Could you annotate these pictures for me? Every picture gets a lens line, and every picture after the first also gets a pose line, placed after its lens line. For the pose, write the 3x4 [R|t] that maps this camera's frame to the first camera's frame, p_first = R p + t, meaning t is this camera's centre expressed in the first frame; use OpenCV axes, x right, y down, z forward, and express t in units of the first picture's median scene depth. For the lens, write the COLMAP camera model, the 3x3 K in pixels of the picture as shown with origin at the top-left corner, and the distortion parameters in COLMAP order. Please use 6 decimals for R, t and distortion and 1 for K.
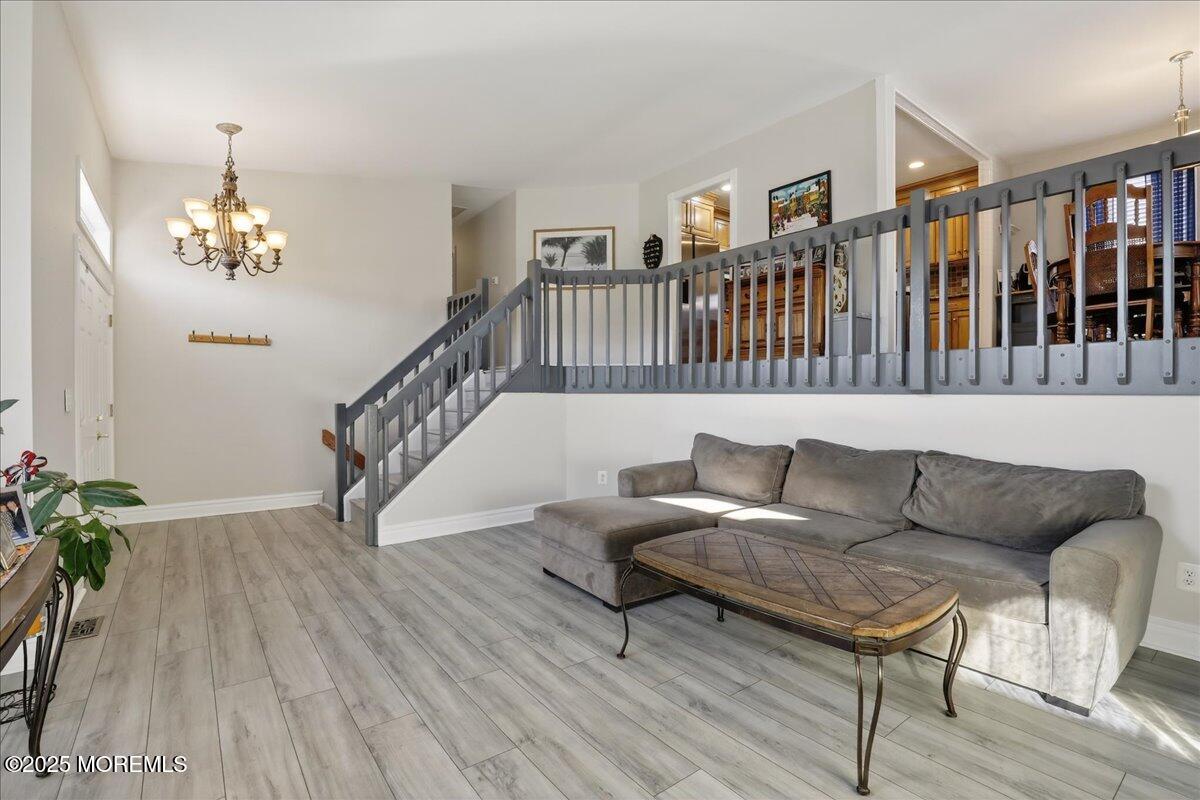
lens RADIAL K [[555.7, 0, 605.6], [0, 555.7, 396.1], [0, 0, 1]] dist [-0.033548, 0.005741]
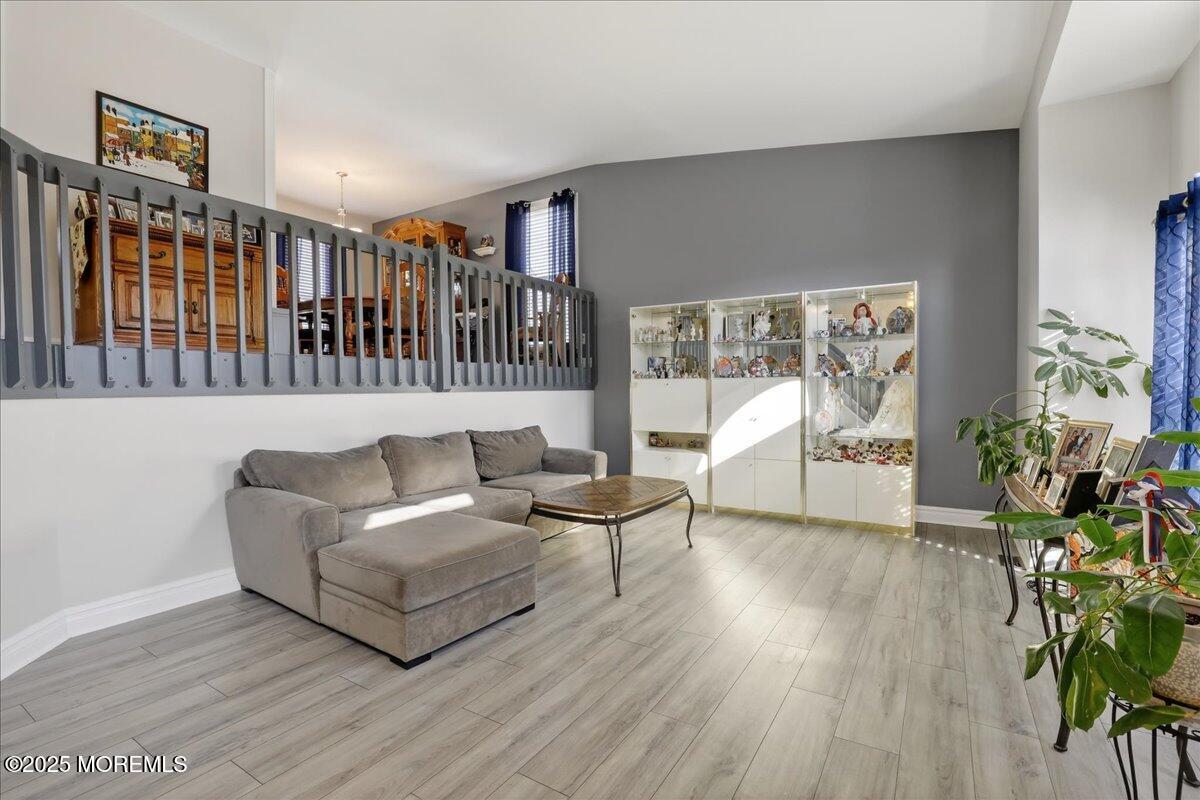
lens RADIAL K [[555.7, 0, 593.7], [0, 555.7, 403.5], [0, 0, 1]] dist [-0.033548, 0.005741]
pose [[-0.338270, -0.020708, 0.940821, -0.601714], [0.018802, 0.999410, 0.028758, -0.005647], [-0.940861, 0.027418, -0.337681, 0.770878]]
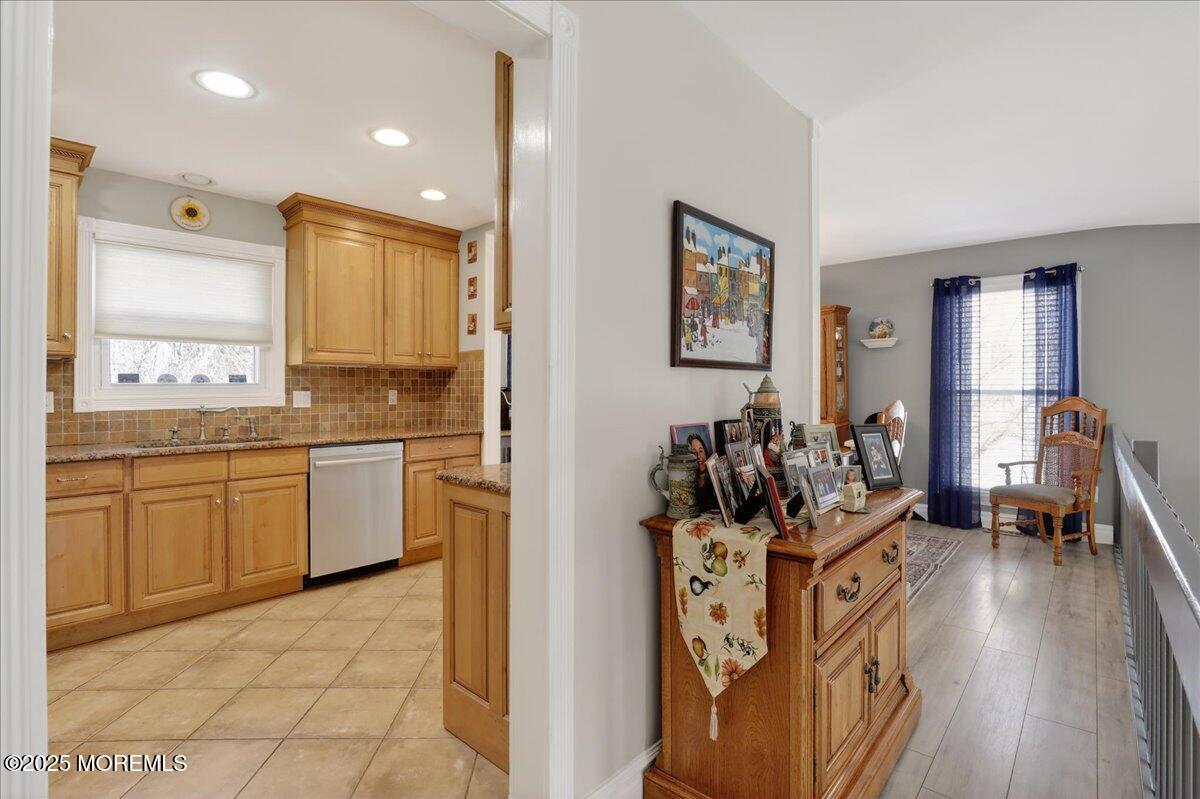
lens RADIAL K [[555.7, 0, 600.3], [0, 555.7, 389.6], [0, 0, 1]] dist [-0.033548, 0.005741]
pose [[-0.180620, 0.002176, 0.983551, 0.002231], [0.015153, 0.999885, 0.000571, -0.310187], [-0.983436, 0.015007, -0.180632, 1.268966]]
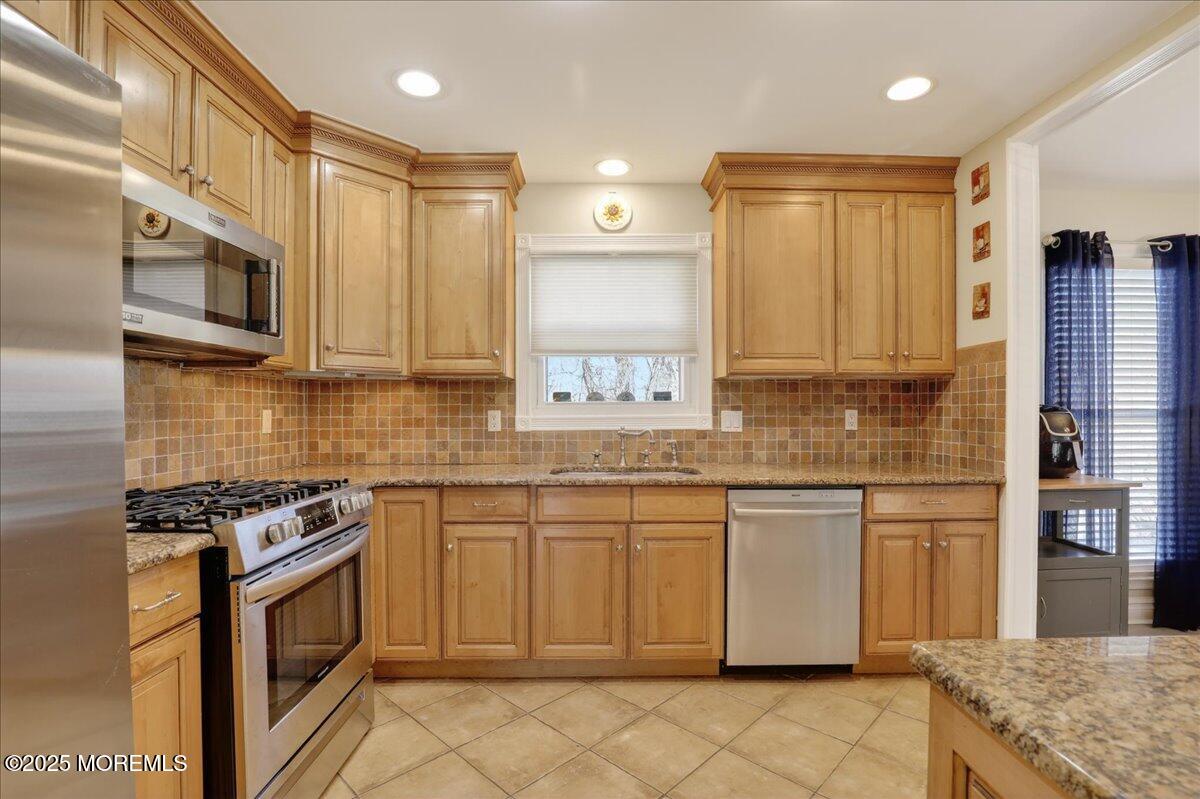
lens RADIAL K [[555.7, 0, 604.9], [0, 555.7, 408.3], [0, 0, 1]] dist [-0.033548, 0.005741]
pose [[0.588804, 0.001133, 0.808275, 0.263938], [0.010229, 0.999908, -0.008853, -0.312710], [-0.808211, 0.013481, 0.588739, 1.293137]]
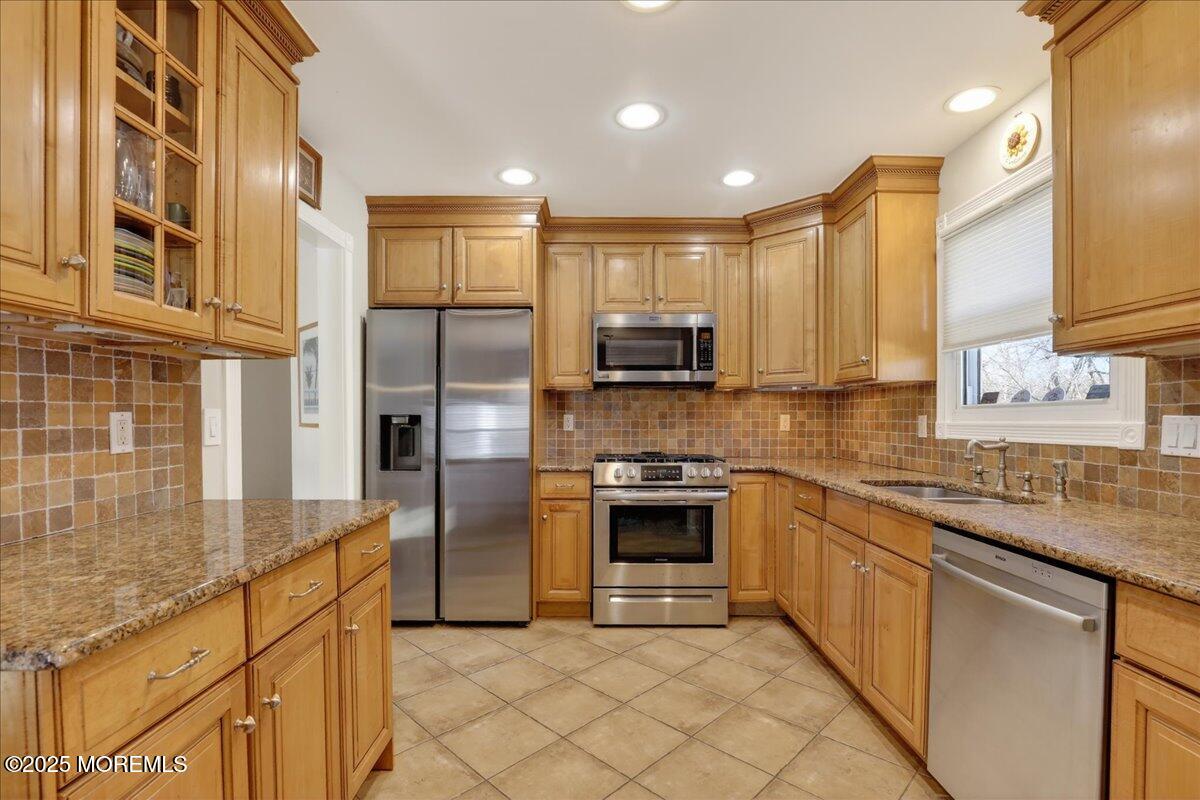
lens RADIAL K [[555.7, 0, 605.4], [0, 555.7, 423.2], [0, 0, 1]] dist [-0.033548, 0.005741]
pose [[0.804881, 0.008818, -0.593371, 0.773119], [-0.008434, 0.999959, 0.003419, -0.307787], [0.593376, 0.002252, 0.804922, 1.091160]]
